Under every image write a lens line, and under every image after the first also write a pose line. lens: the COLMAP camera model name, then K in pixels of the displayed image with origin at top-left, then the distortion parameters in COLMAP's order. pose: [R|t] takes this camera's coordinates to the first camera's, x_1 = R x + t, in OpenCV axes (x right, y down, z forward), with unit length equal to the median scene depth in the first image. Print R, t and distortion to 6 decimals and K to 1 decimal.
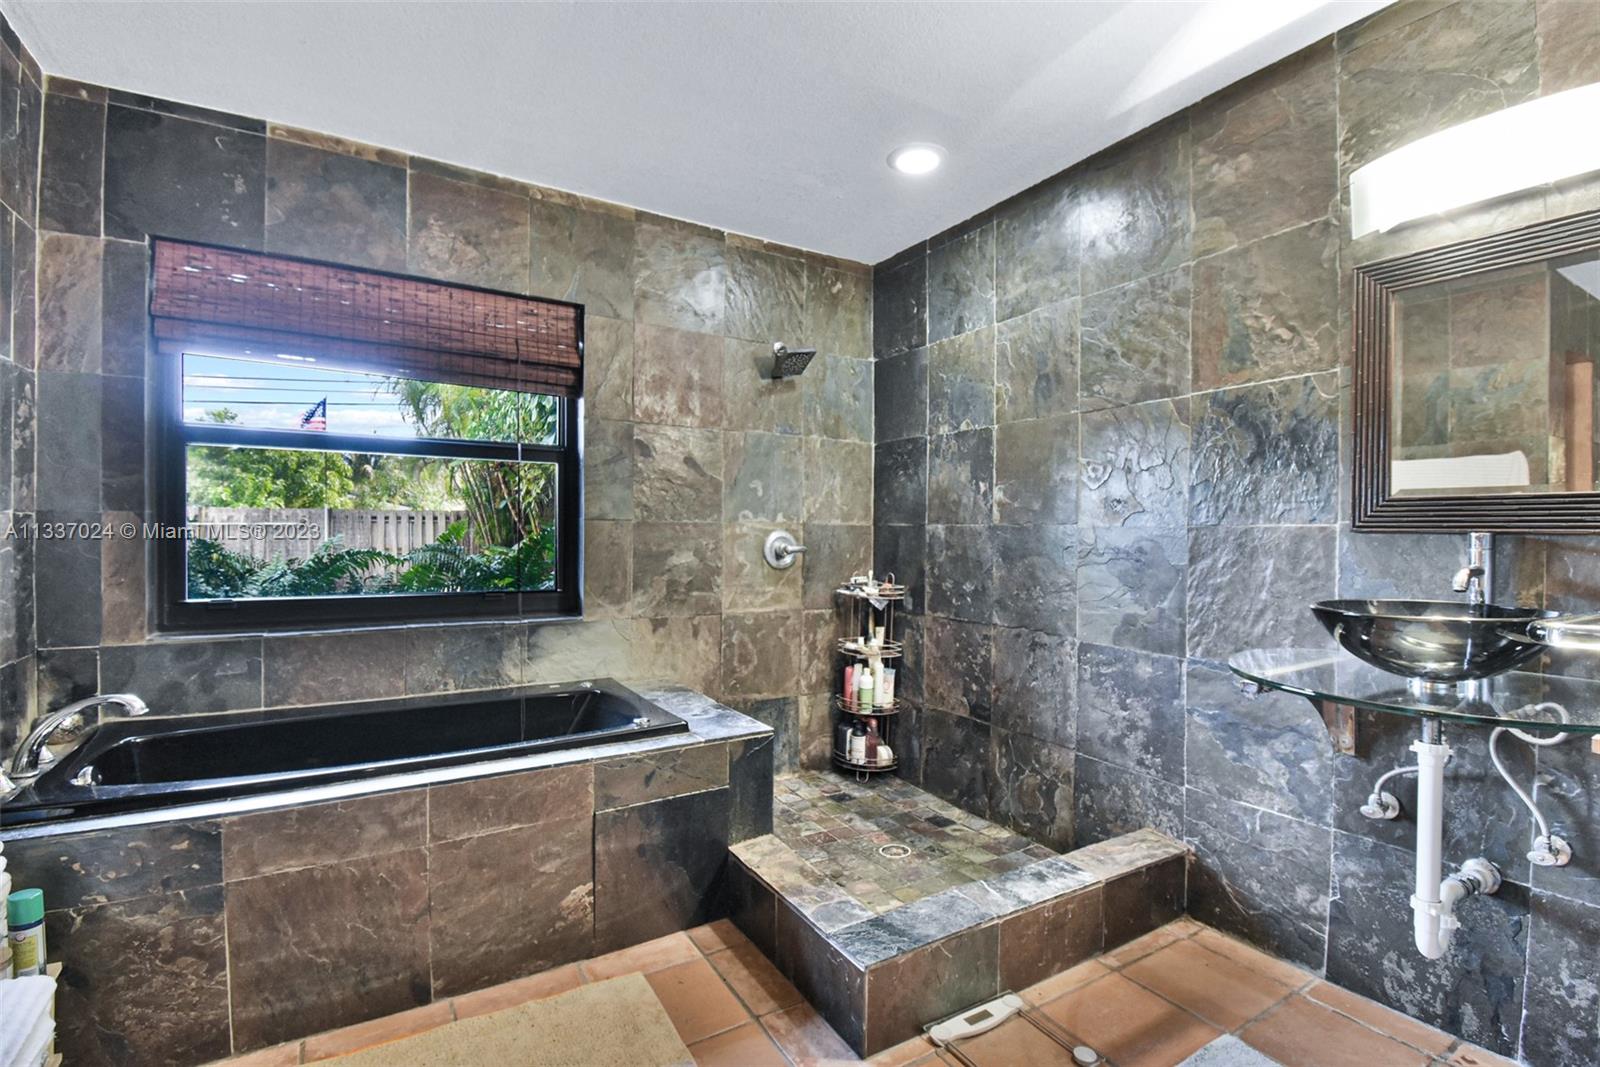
lens RADIAL K [[742.6, 0, 805.2], [0, 742.6, 540.4], [0, 0, 1]] dist [0.015571, -0.025389]
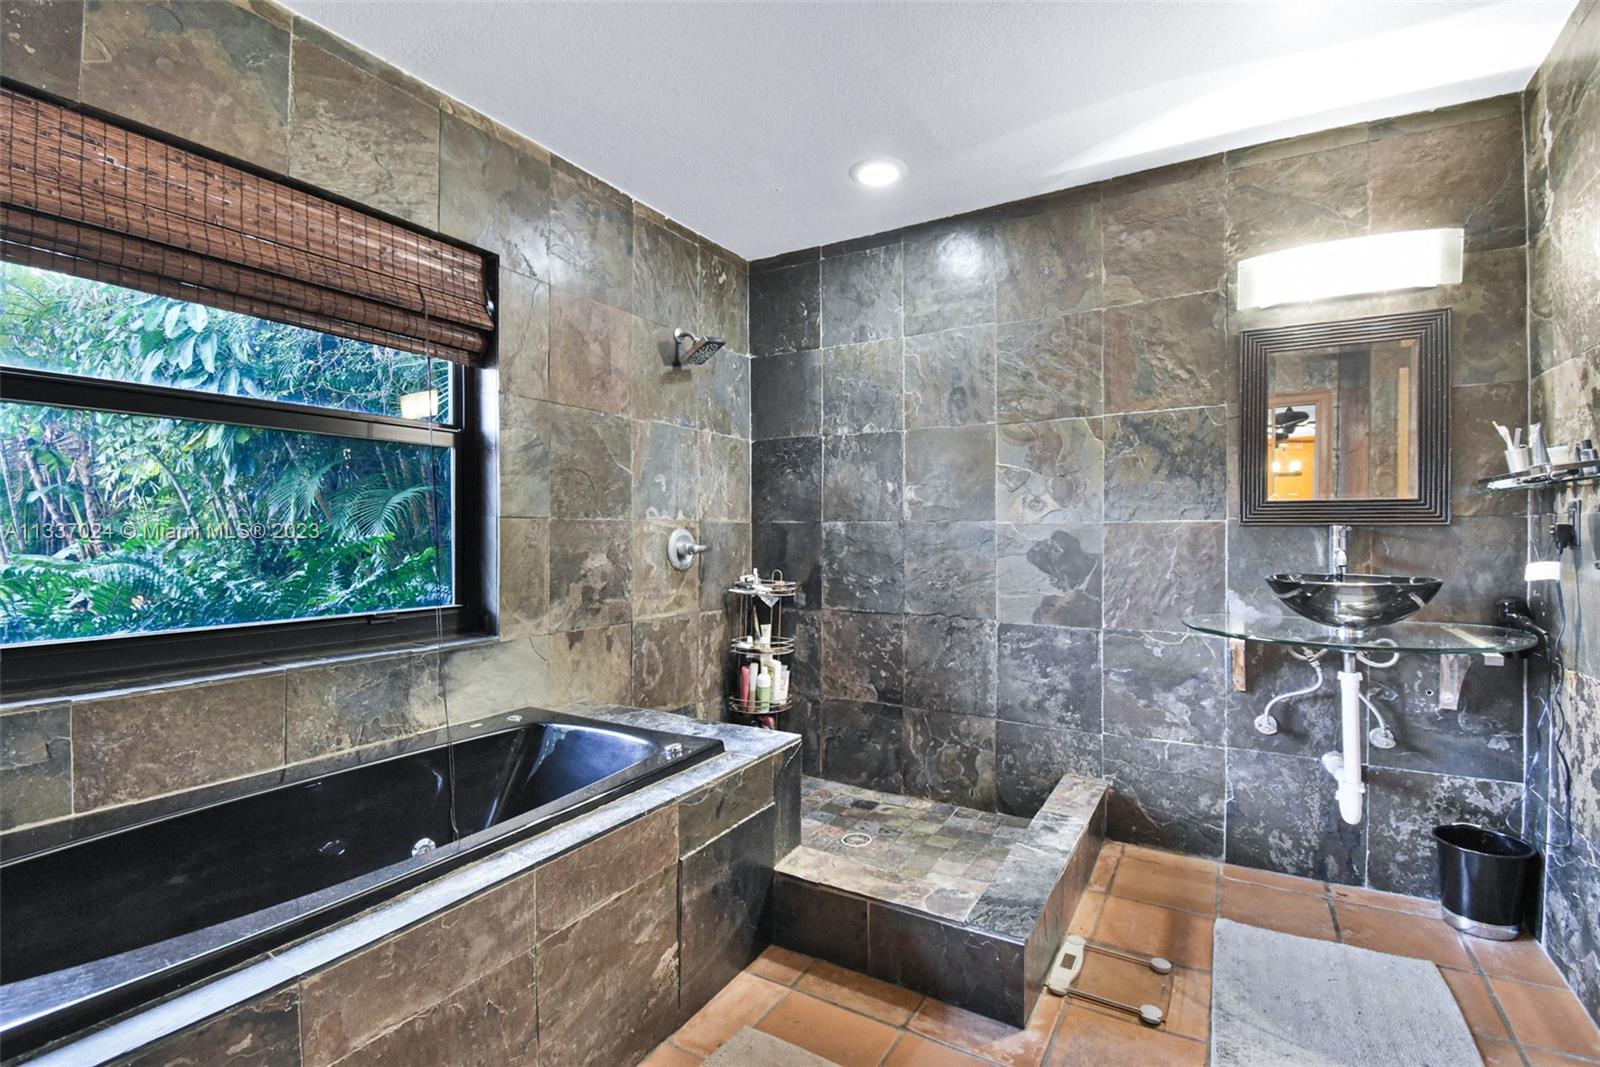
lens RADIAL K [[732.4, 0, 811.7], [0, 732.4, 533.1], [0, 0, 1]] dist [0.020686, -0.028492]
pose [[0.878591, -0.011478, 0.477437, -0.442236], [0.014230, 0.999896, -0.002148, -0.004542], [-0.477363, 0.008681, 0.878663, 0.145549]]
